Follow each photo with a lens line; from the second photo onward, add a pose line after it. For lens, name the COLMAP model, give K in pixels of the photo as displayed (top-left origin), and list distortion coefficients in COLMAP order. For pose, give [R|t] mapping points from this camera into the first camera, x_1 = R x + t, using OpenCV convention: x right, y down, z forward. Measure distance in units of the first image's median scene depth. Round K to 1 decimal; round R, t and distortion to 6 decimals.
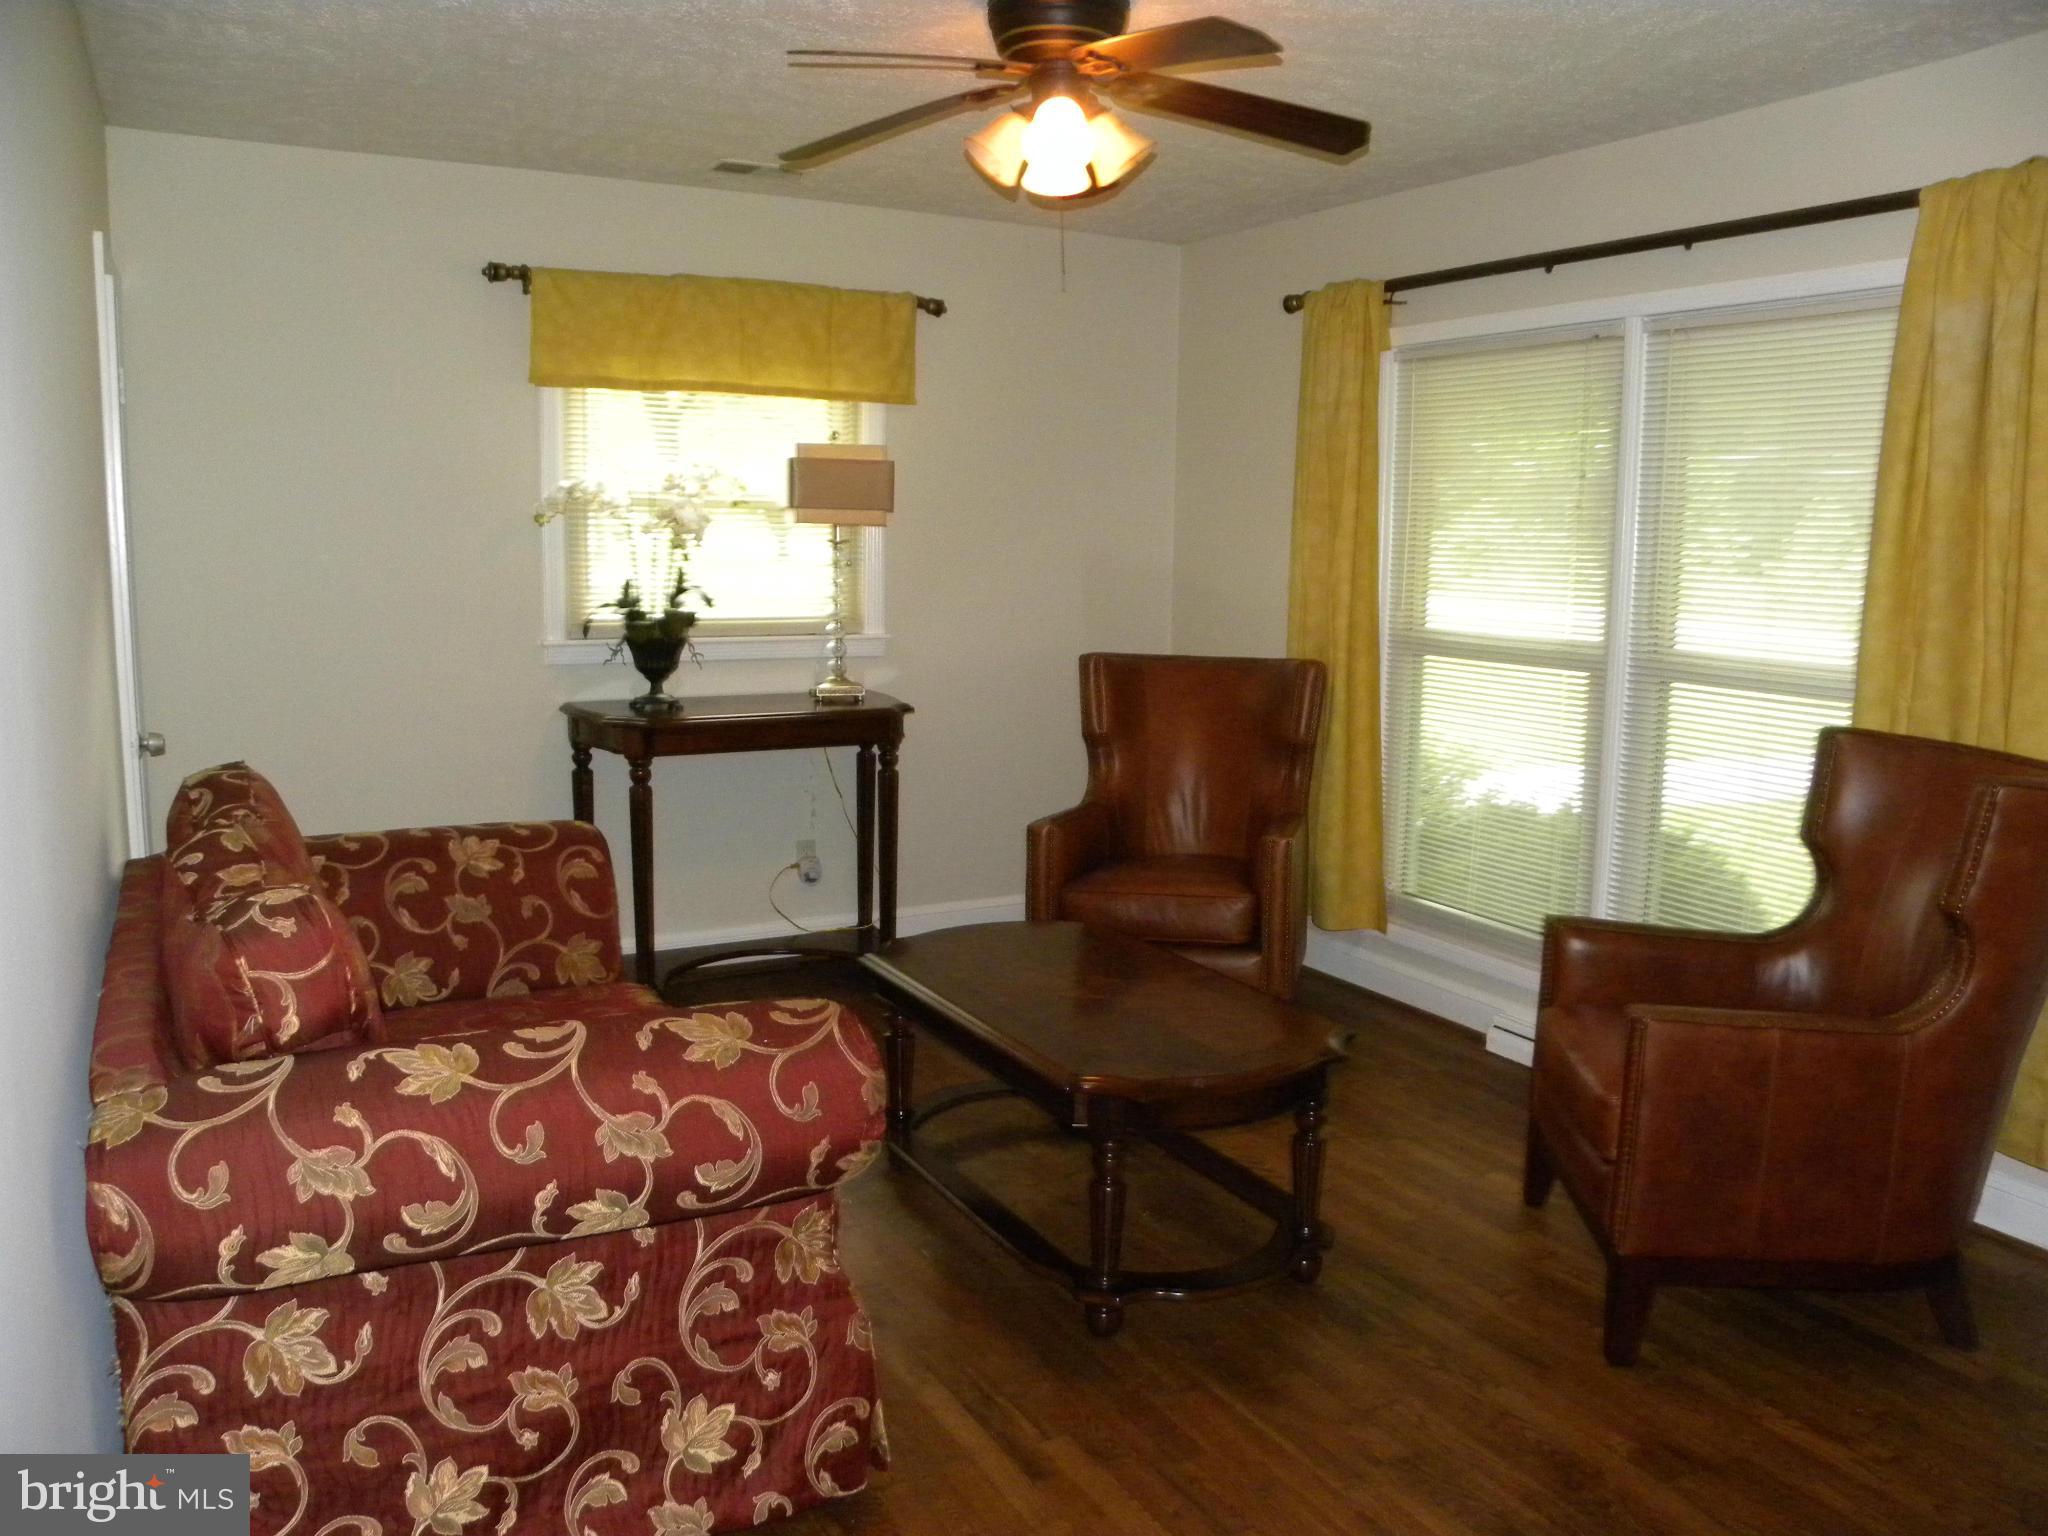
lens RADIAL K [[1590.4, 0, 1024.0], [0, 1590.4, 768.0], [0, 0, 1]] dist [-0.157575, 0.105436]
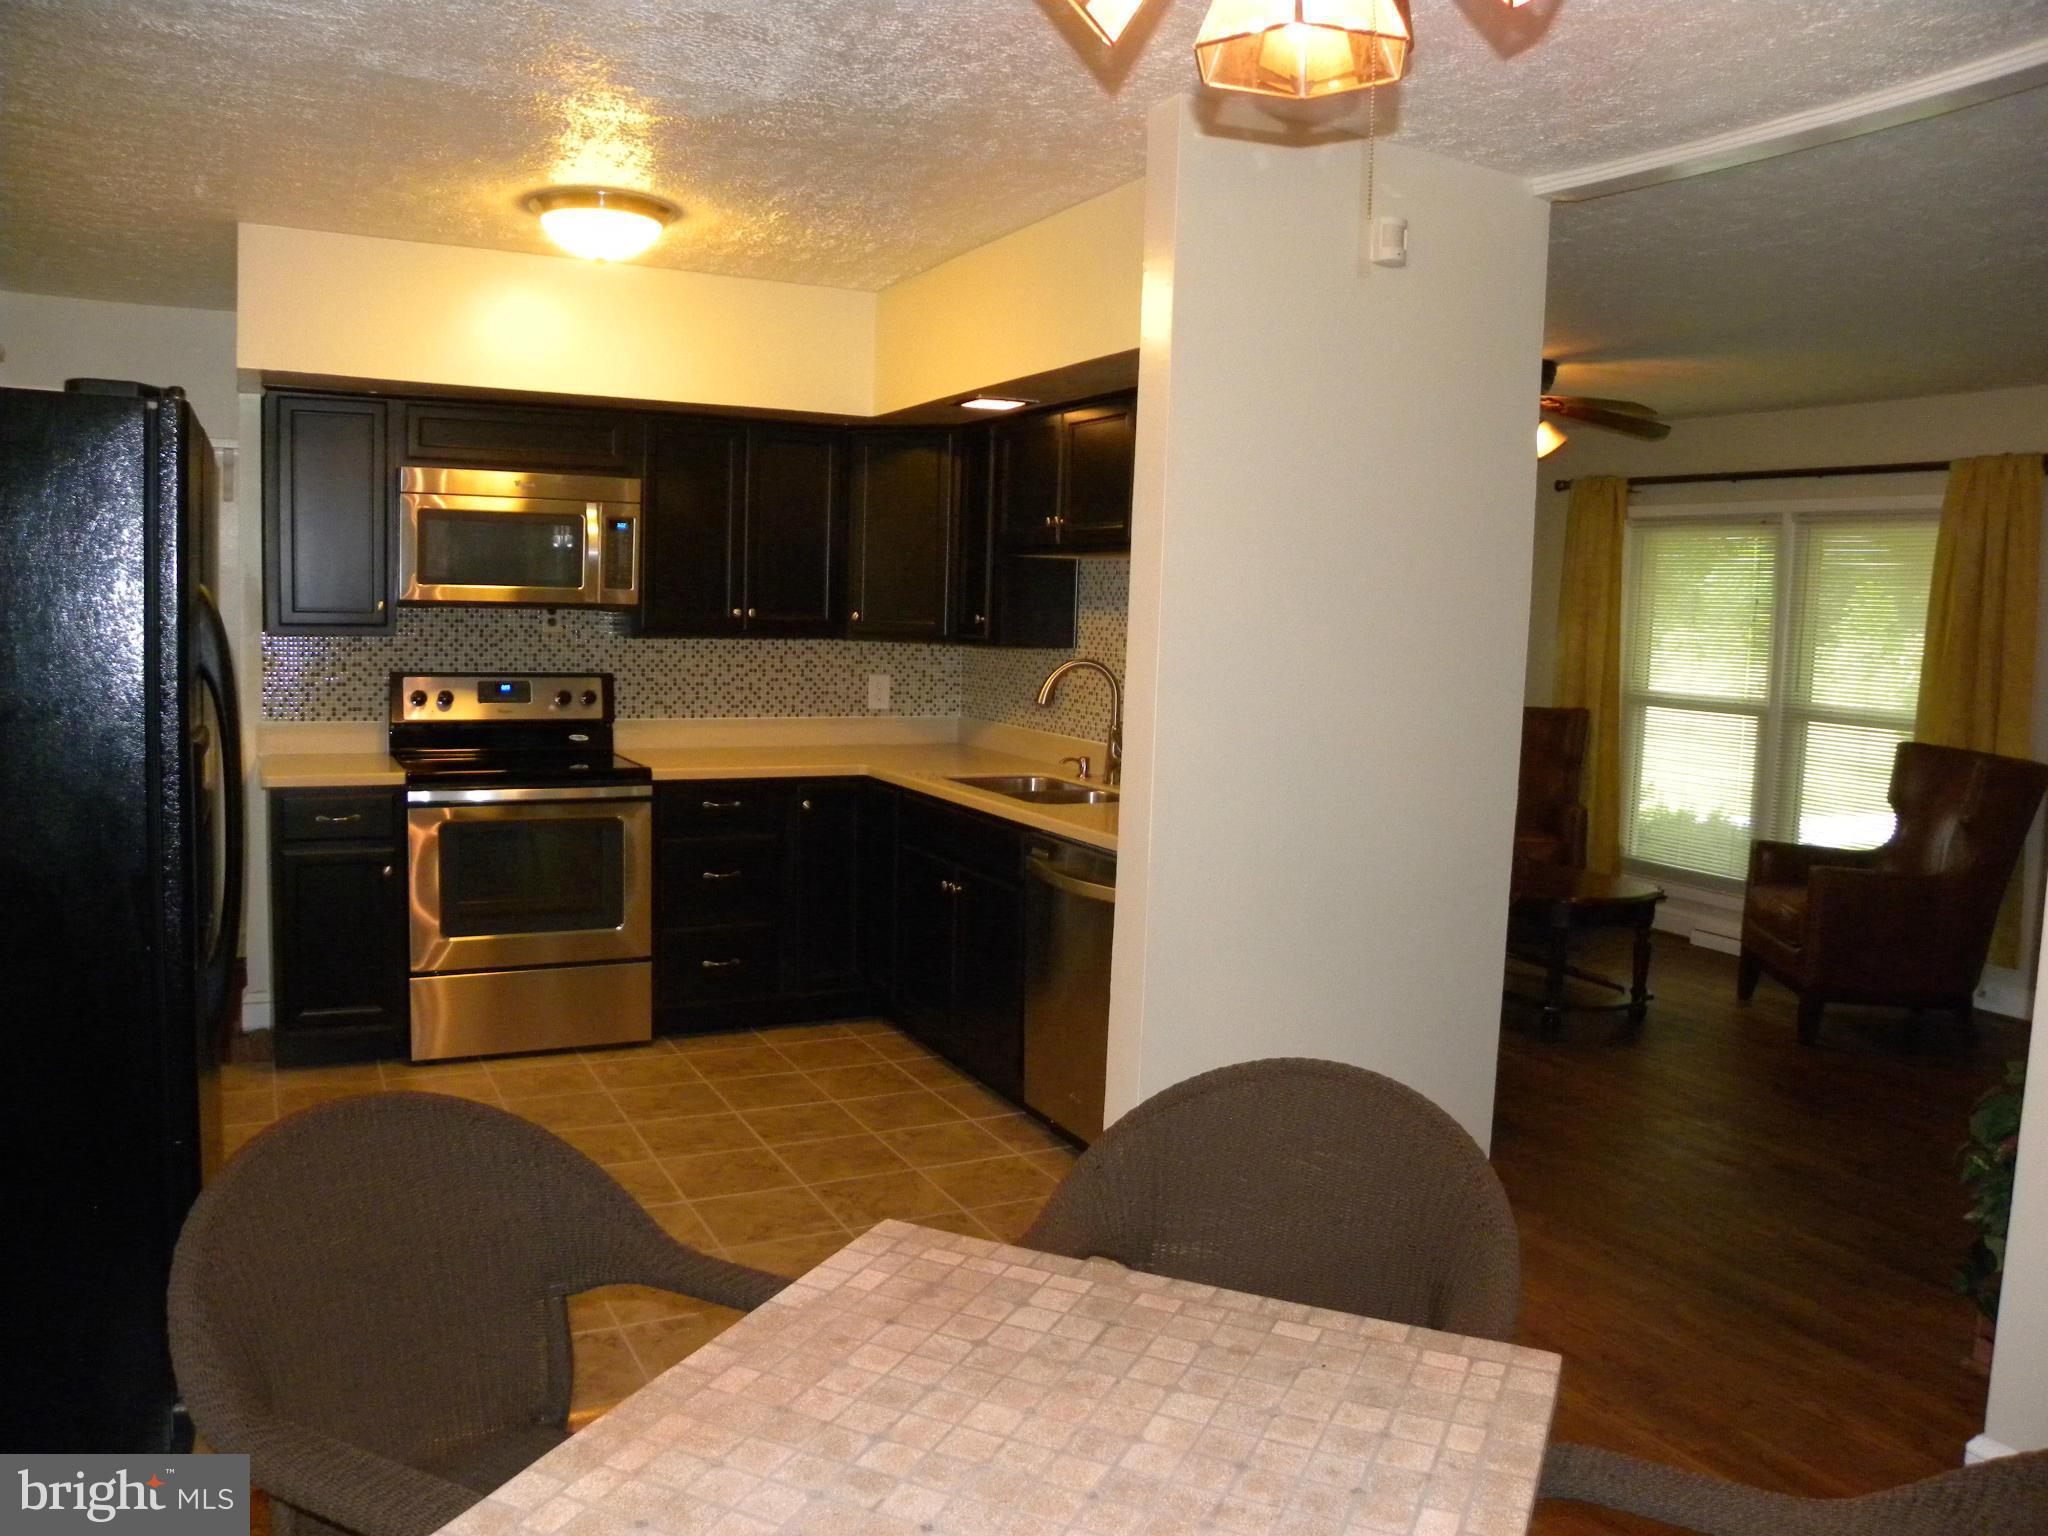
lens RADIAL K [[1590.4, 0, 1024.0], [0, 1590.4, 768.0], [0, 0, 1]] dist [-0.157575, 0.105436]
pose [[0.999469, 0.016714, -0.027970, -0.520559], [-0.017938, 0.998865, -0.044125, 0.111998], [0.027201, 0.044603, 0.998634, -0.936051]]
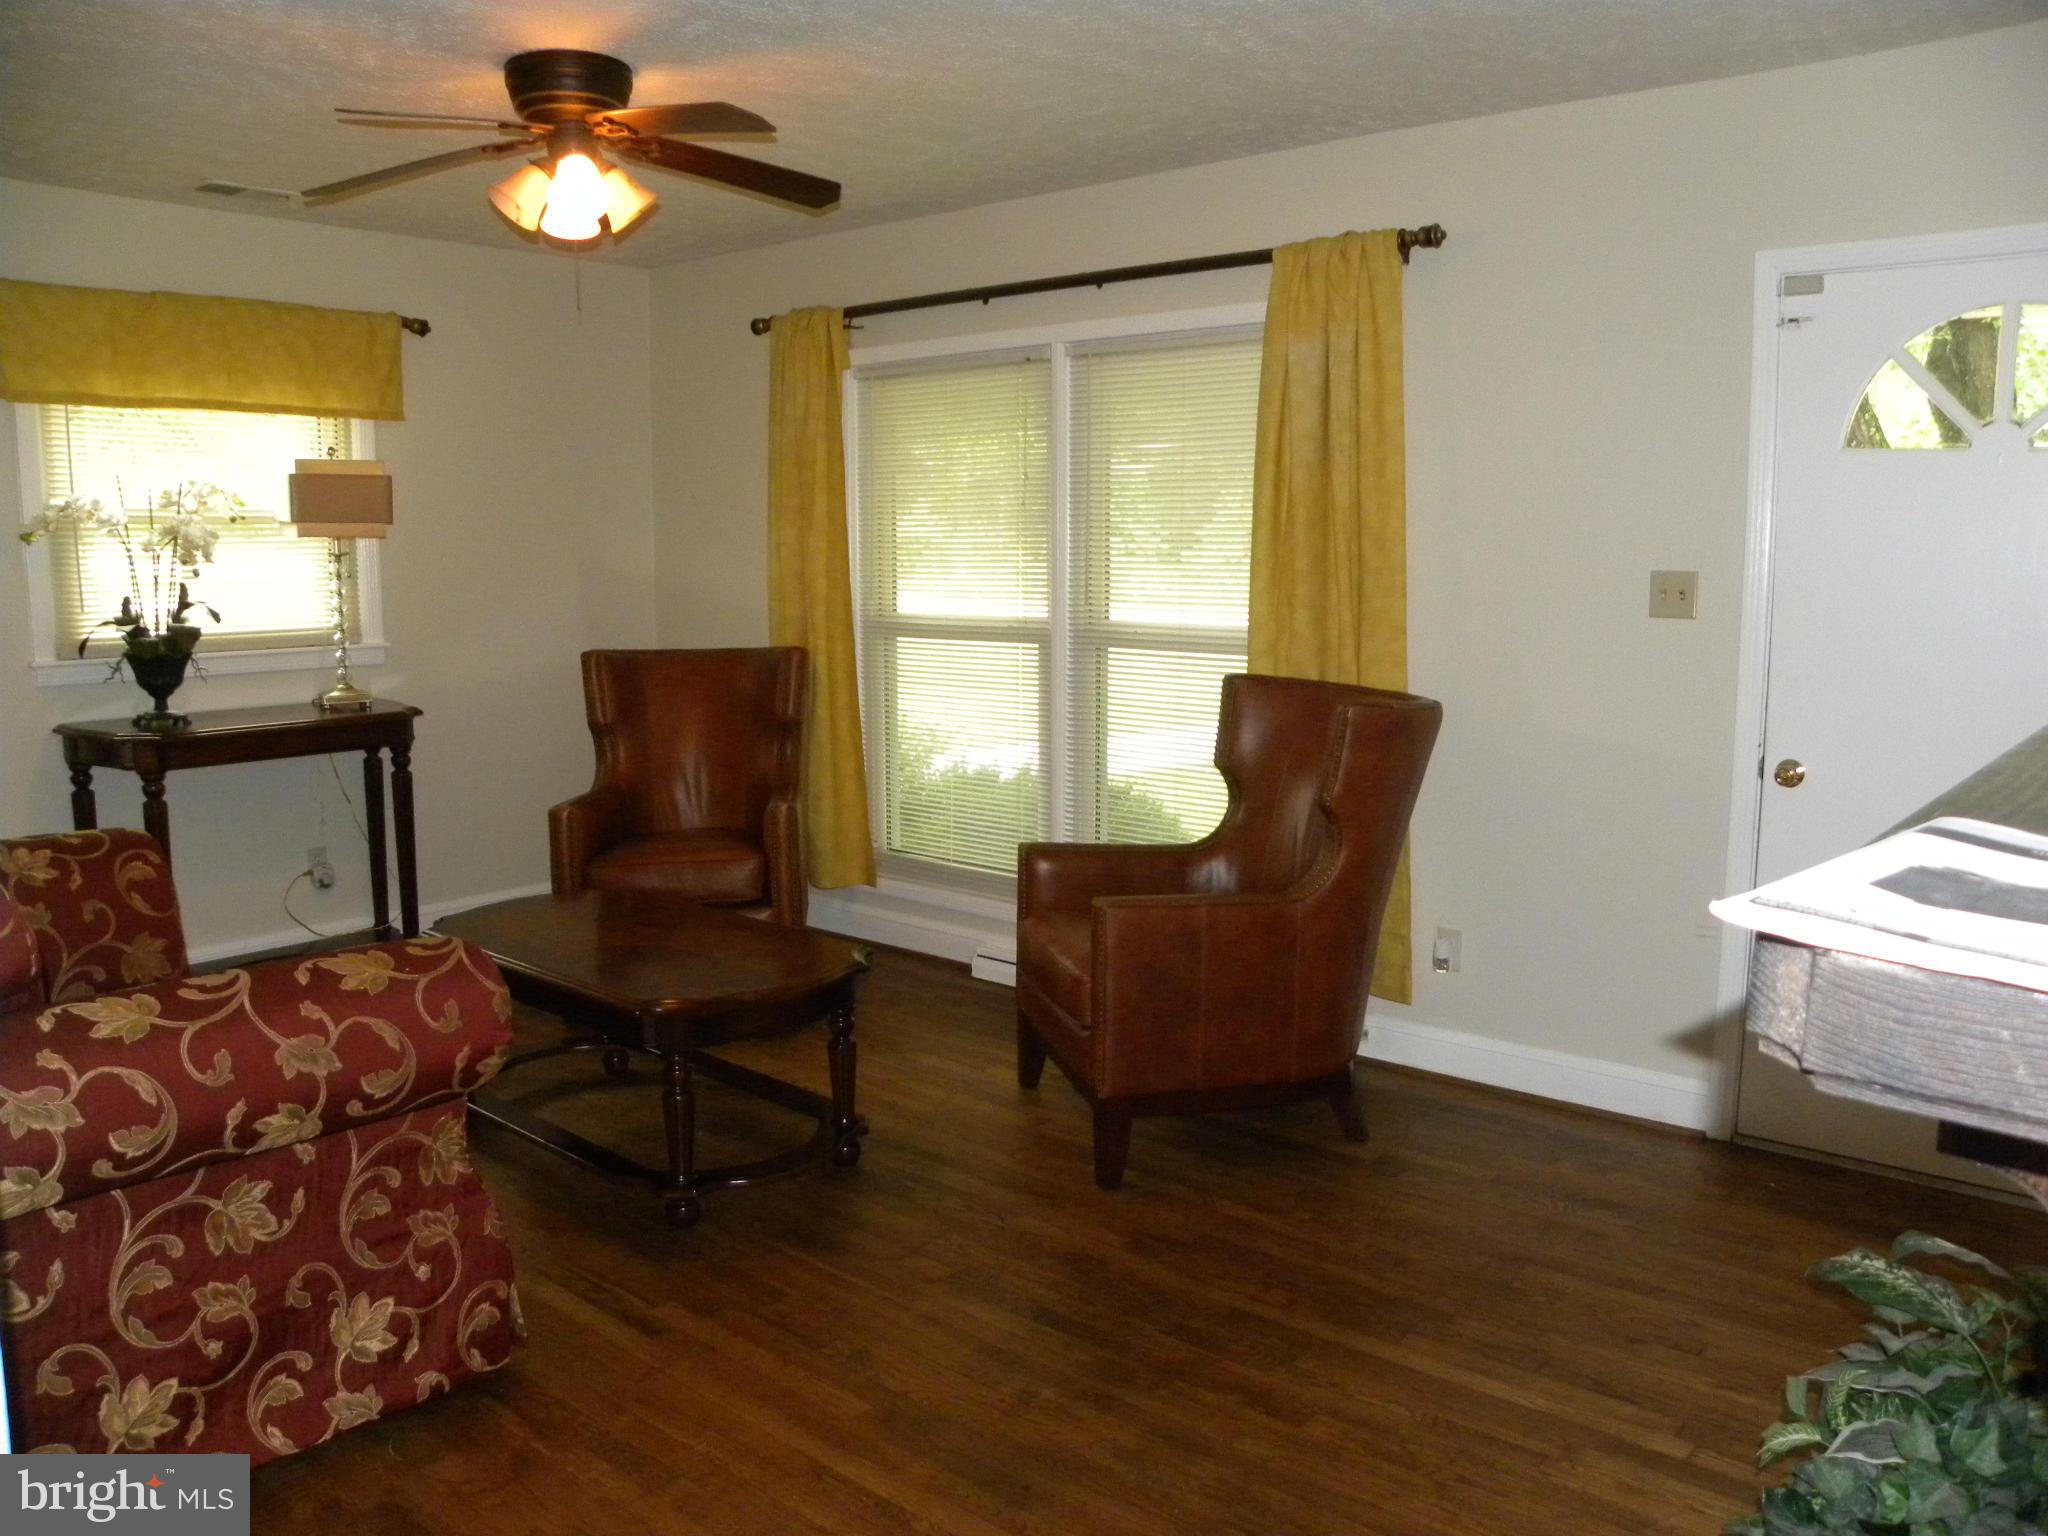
lens RADIAL K [[1590.4, 0, 1024.0], [0, 1590.4, 768.0], [0, 0, 1]] dist [-0.157575, 0.105436]
pose [[0.939799, -0.063896, 0.335700, -0.070606], [0.064953, 0.997856, 0.008090, 0.027803], [-0.335497, 0.014201, 0.941934, -0.159383]]
